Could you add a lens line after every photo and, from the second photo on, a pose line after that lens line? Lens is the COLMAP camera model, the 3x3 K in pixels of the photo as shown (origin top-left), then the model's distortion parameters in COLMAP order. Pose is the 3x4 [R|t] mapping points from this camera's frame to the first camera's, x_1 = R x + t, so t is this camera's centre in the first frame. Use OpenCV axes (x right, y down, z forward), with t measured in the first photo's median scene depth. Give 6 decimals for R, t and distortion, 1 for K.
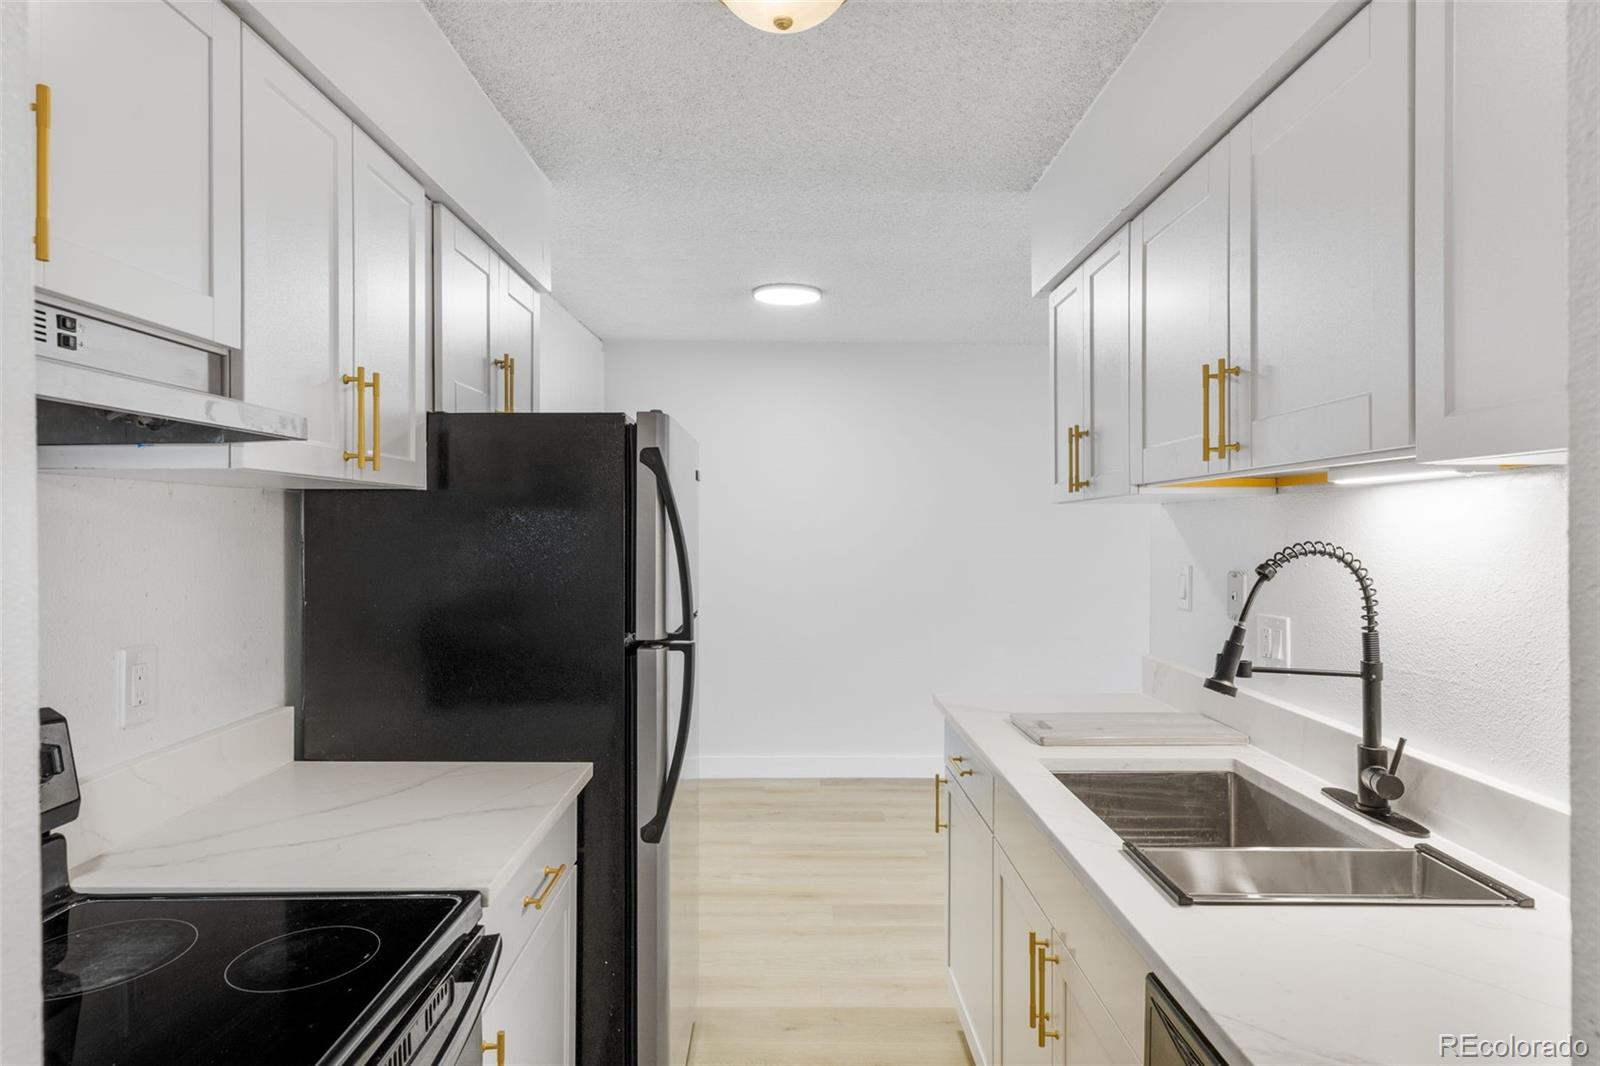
lens RADIAL K [[890.8, 0, 794.3], [0, 890.8, 517.8], [0, 0, 1]] dist [0.000828, 0.000039]
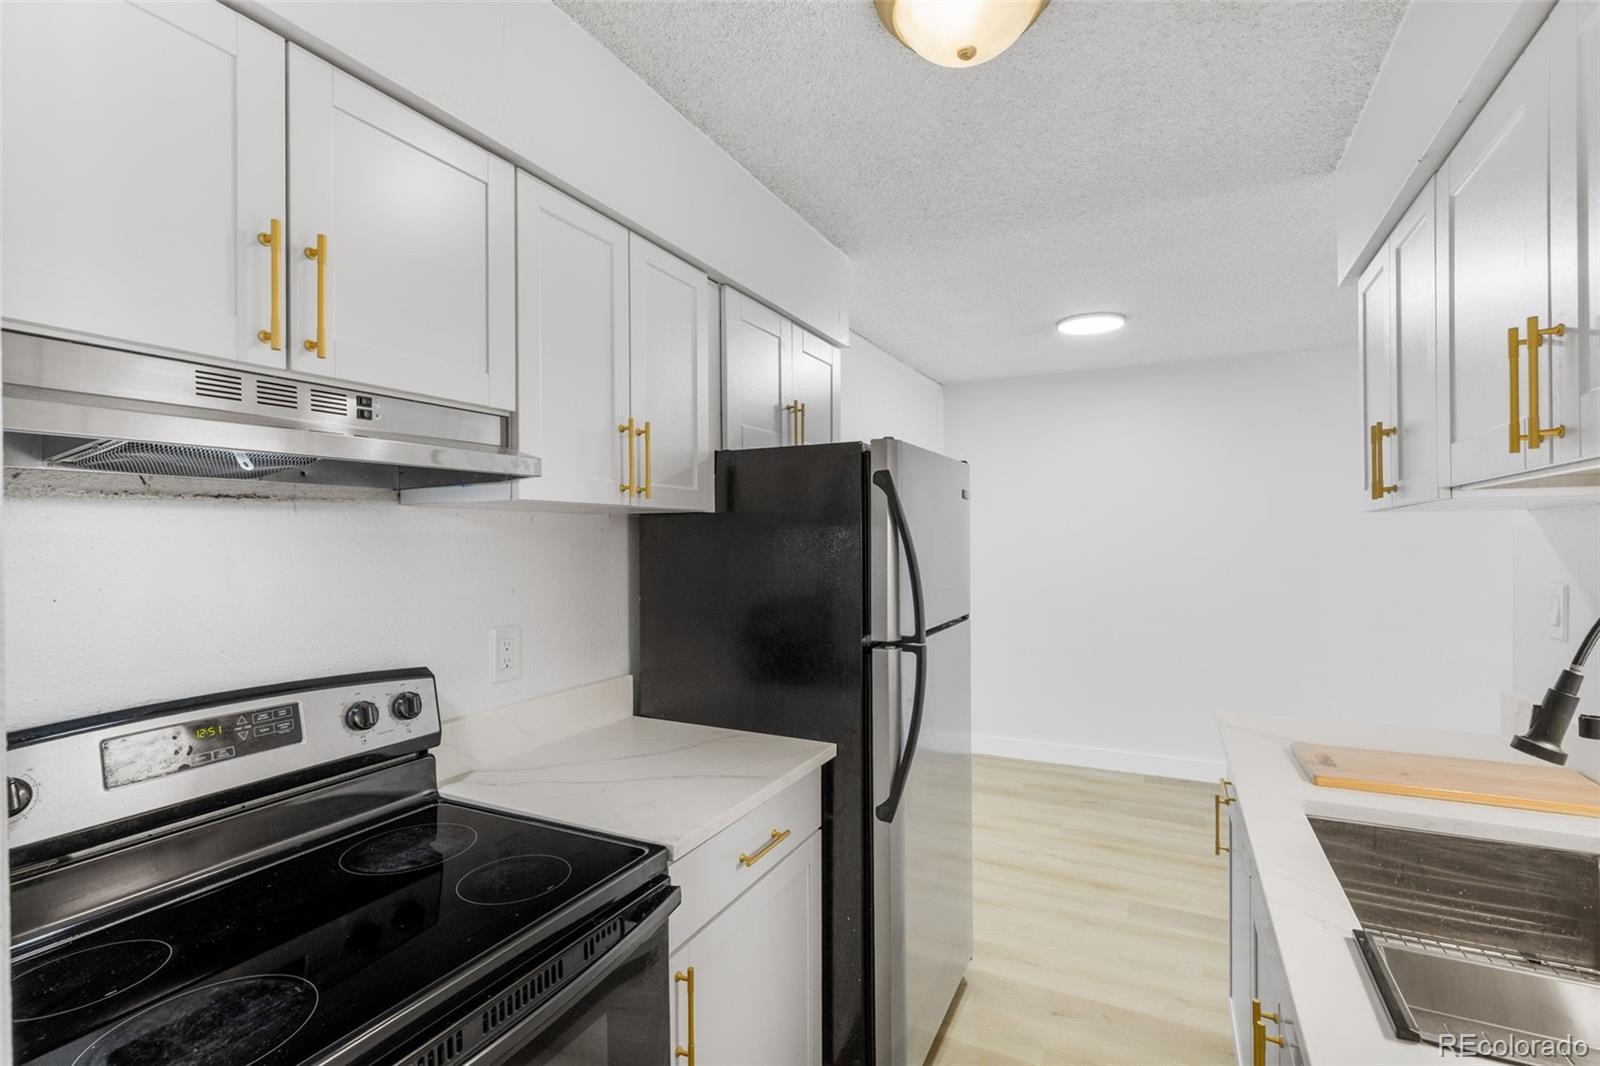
lens RADIAL K [[723.7, 0, 800.0], [0, 723.7, 533.0], [0, 0, 1]] dist [0.000943, -0.000342]
pose [[0.894380, -0.009017, -0.447218, 0.154371], [0.009781, 0.999952, -0.000602, -0.000366], [0.447201, -0.003836, 0.894425, 0.133407]]
